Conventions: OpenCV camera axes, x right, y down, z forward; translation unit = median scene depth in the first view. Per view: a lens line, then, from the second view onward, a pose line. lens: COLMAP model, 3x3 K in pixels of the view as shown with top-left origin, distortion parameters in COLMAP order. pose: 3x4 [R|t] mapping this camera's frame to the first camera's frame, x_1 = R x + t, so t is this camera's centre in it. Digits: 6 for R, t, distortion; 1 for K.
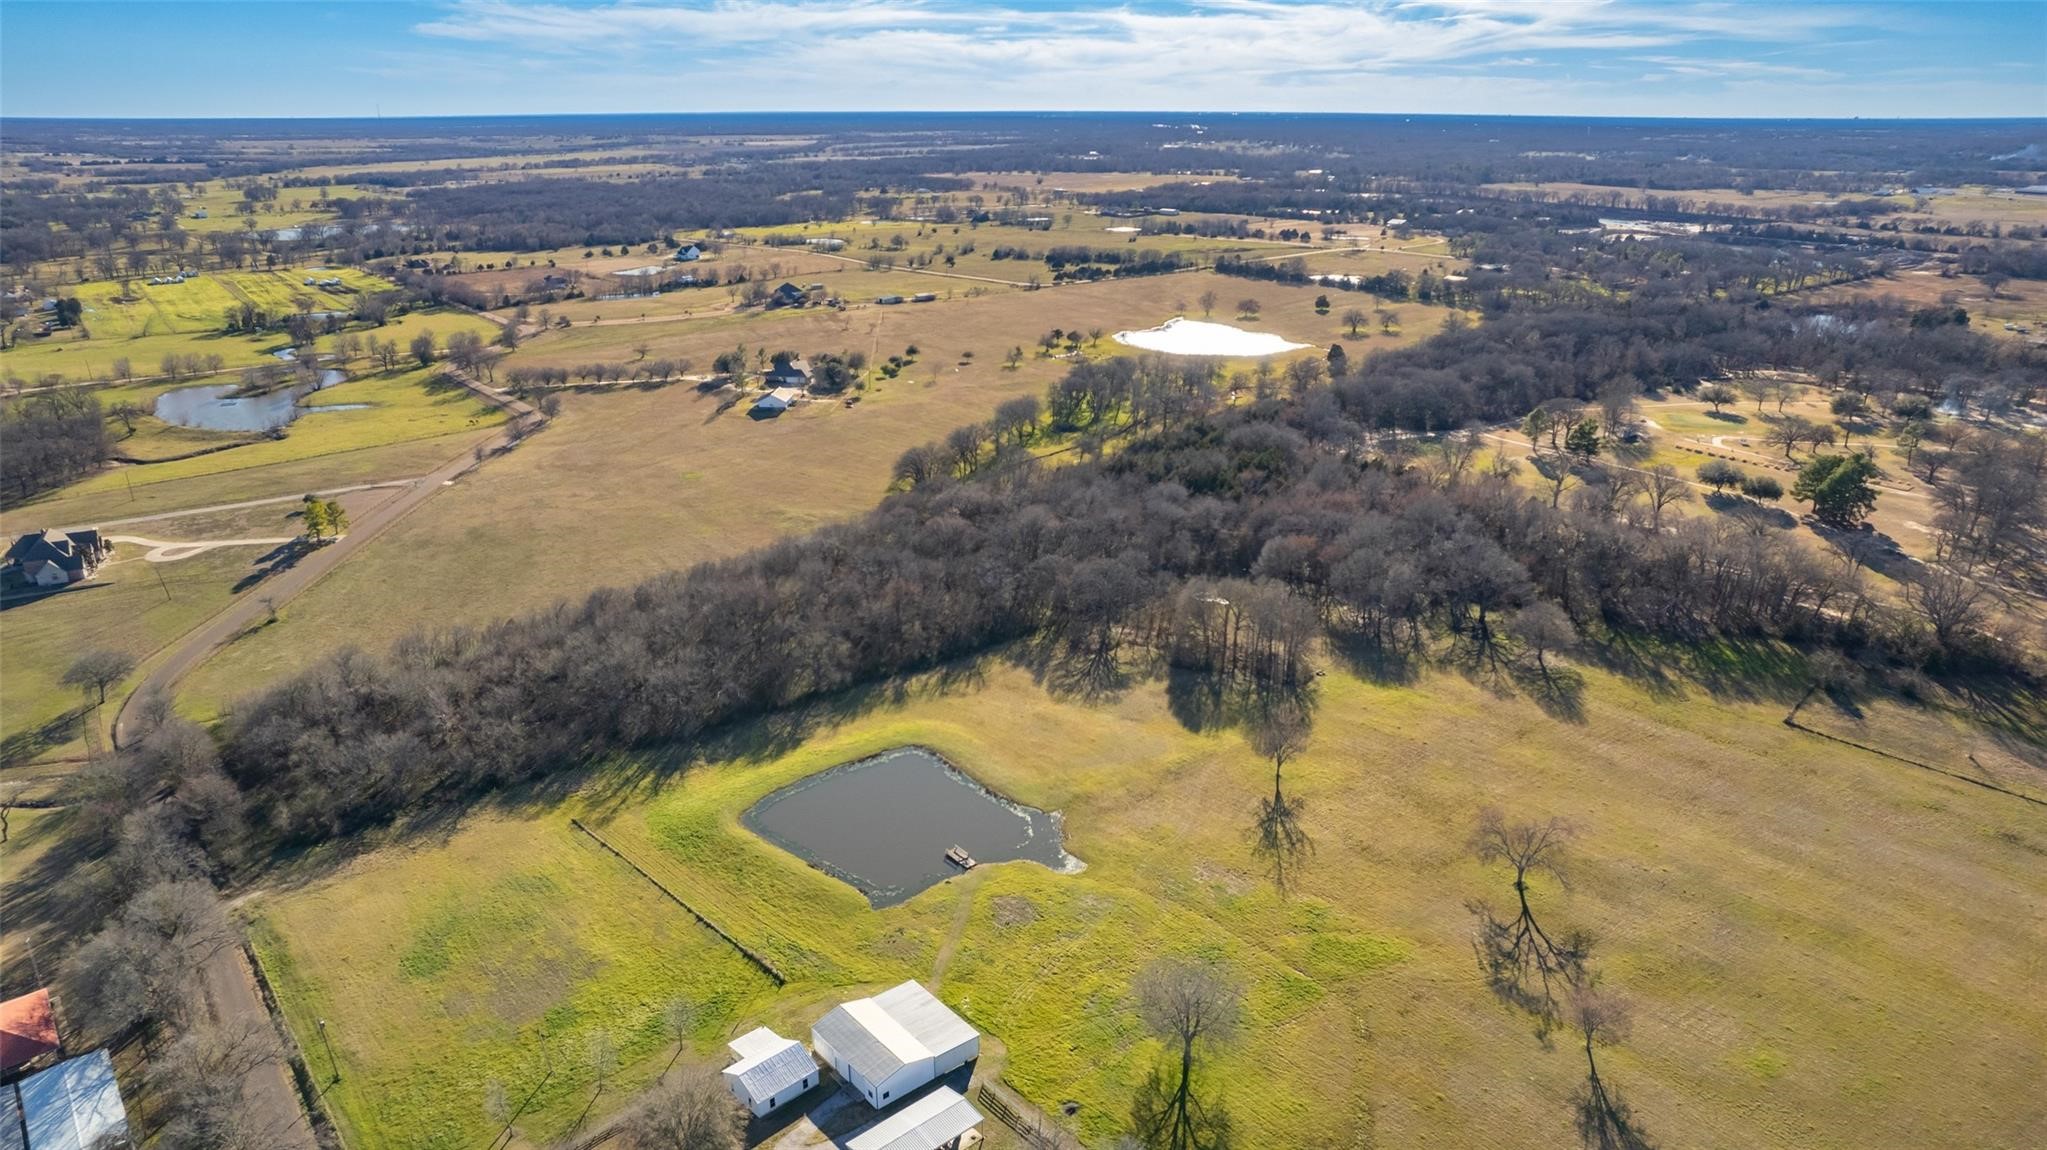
lens RADIAL K [[1317.7, 0, 1025.5], [0, 1317.7, 570.4], [0, 0, 1]] dist [-0.079346, 0.071358]
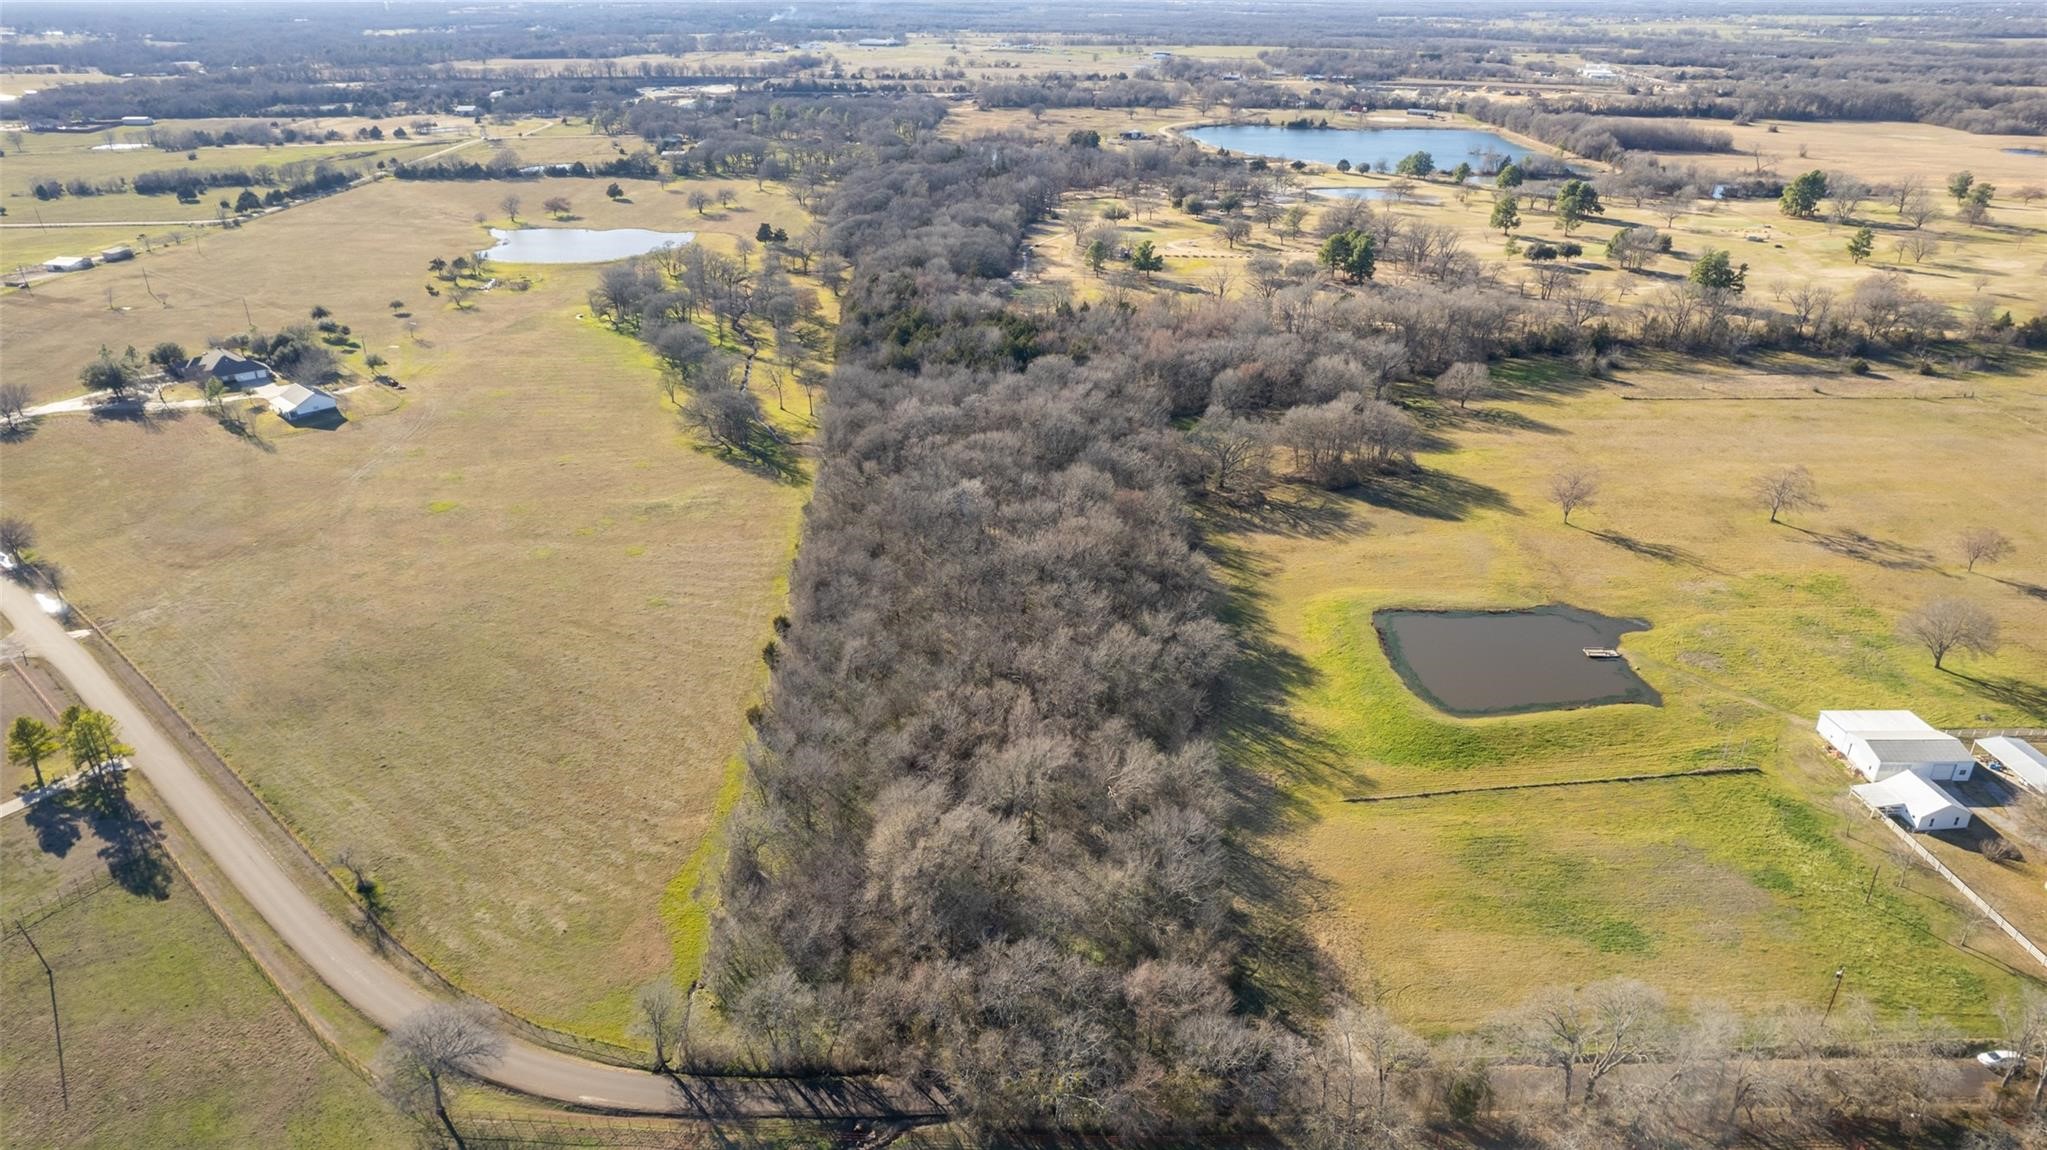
lens RADIAL K [[1319.6, 0, 1026.0], [0, 1319.6, 572.5], [0, 0, 1]] dist [-0.086037, 0.081397]
pose [[0.640560, -0.319887, 0.698108, -0.424121], [0.258825, 0.945847, 0.195917, -0.072213], [-0.722975, 0.055191, 0.688667, 0.221240]]
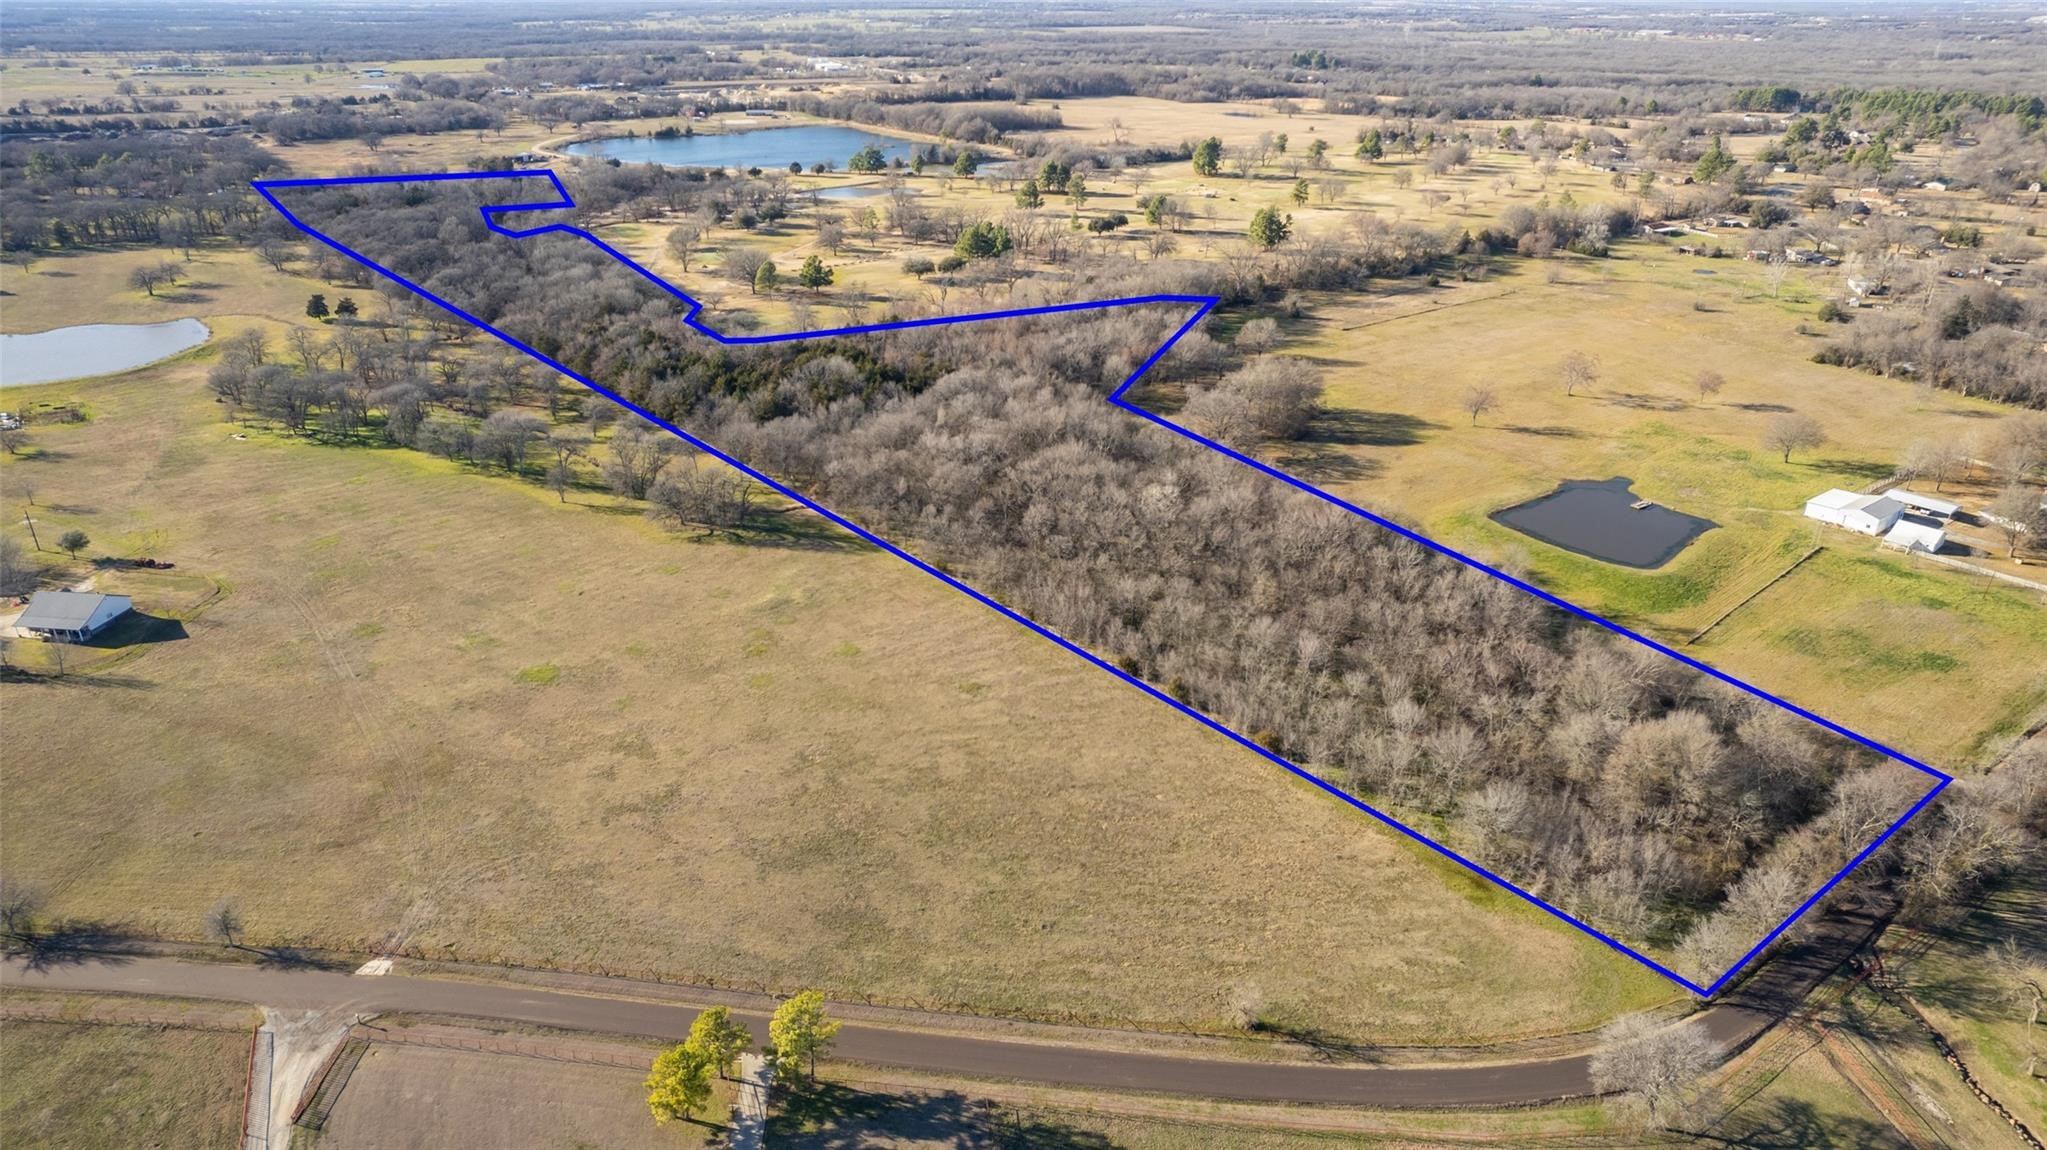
lens RADIAL K [[1319.6, 0, 1026.0], [0, 1319.6, 572.5], [0, 0, 1]] dist [-0.086037, 0.081397]
pose [[0.057391, -0.413597, 0.908650, -0.552320], [0.333158, 0.865911, 0.373101, -0.187491], [-0.941123, 0.281311, 0.187488, 0.530414]]
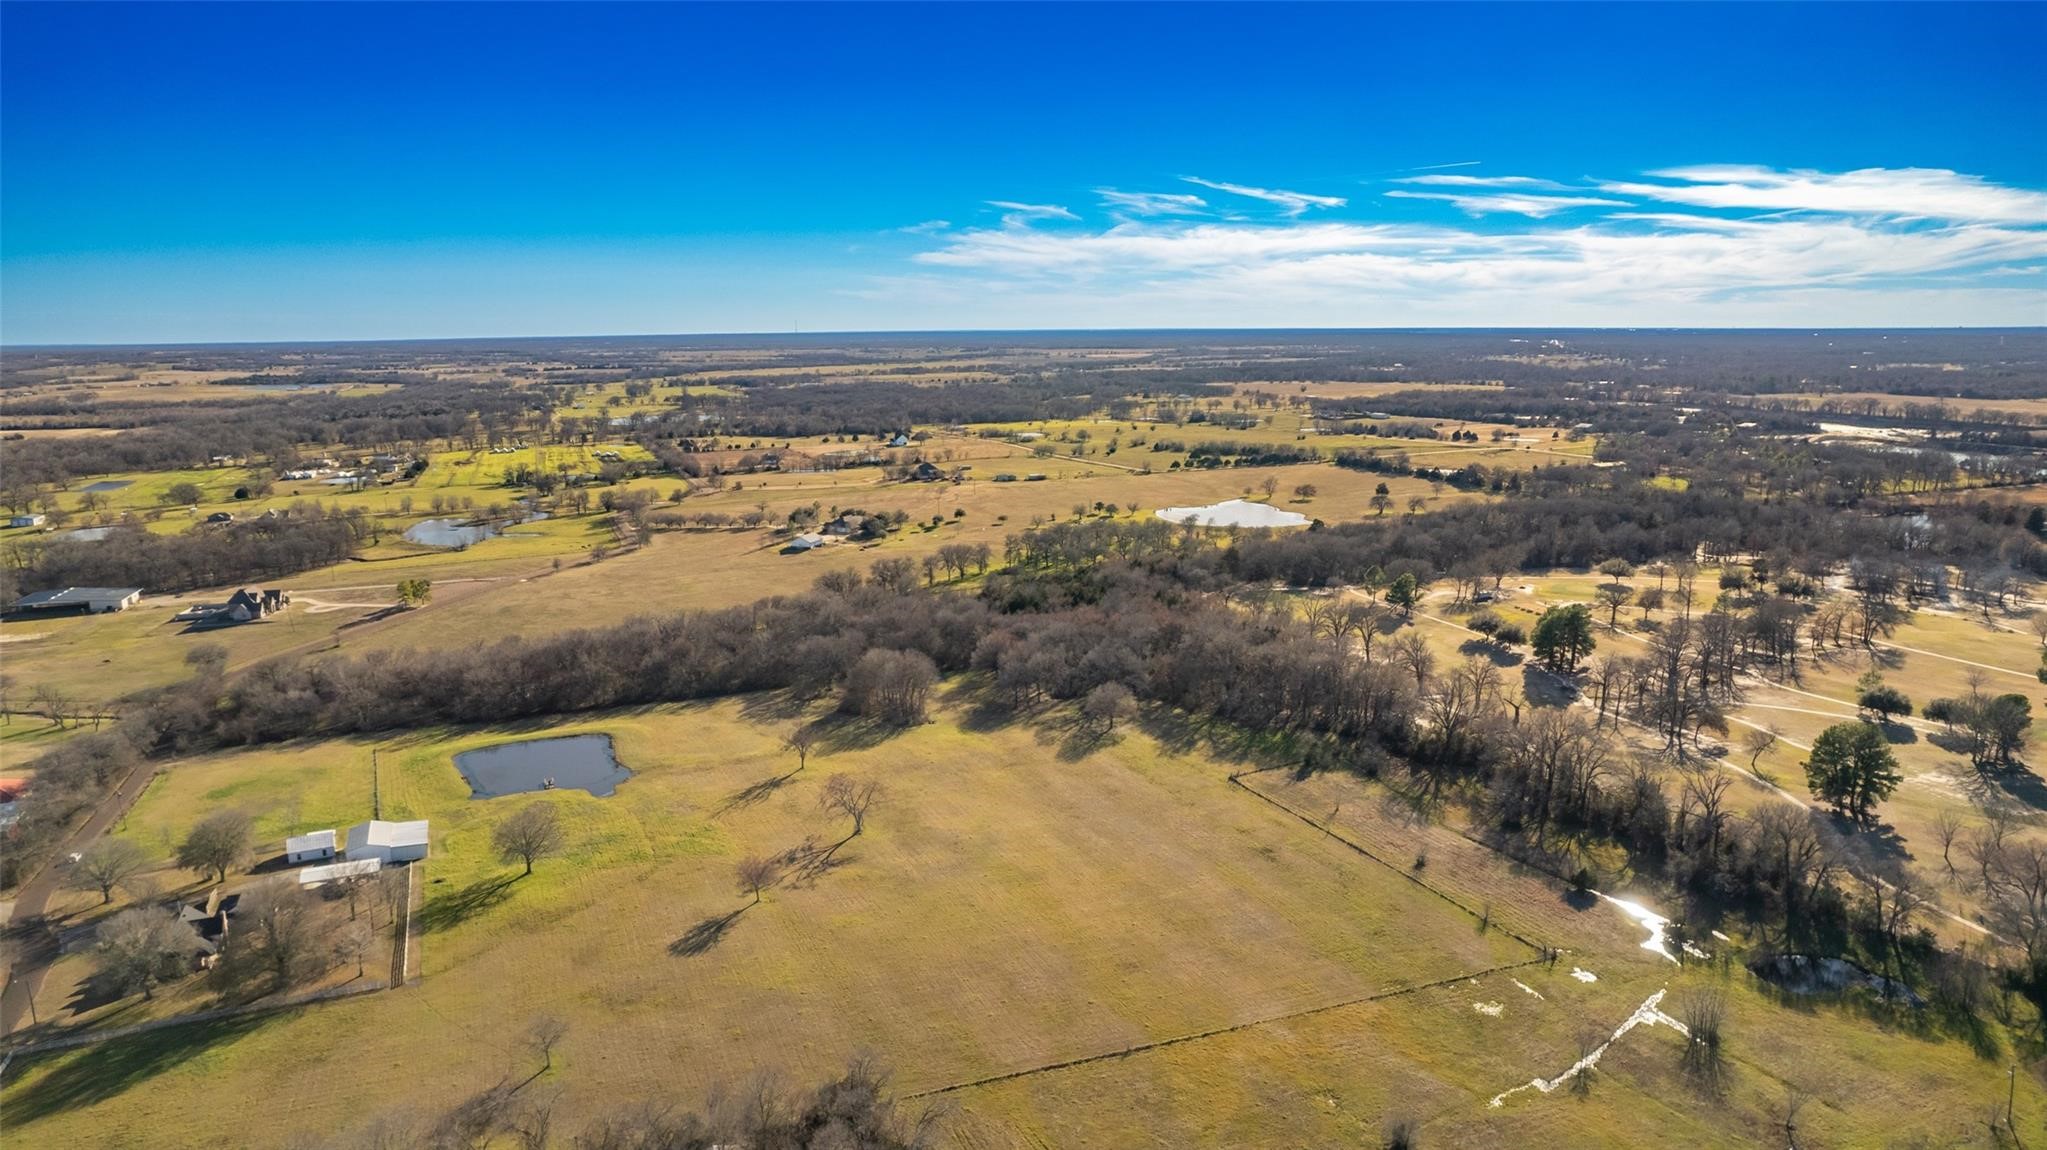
lens RADIAL K [[1317.7, 0, 1025.5], [0, 1317.7, 570.4], [0, 0, 1]] dist [-0.079346, 0.071358]
pose [[0.957900, 0.044634, -0.283612, 0.339284], [-0.088211, 0.985815, -0.142787, 0.054239], [0.273216, 0.161793, 0.948249, -0.123159]]
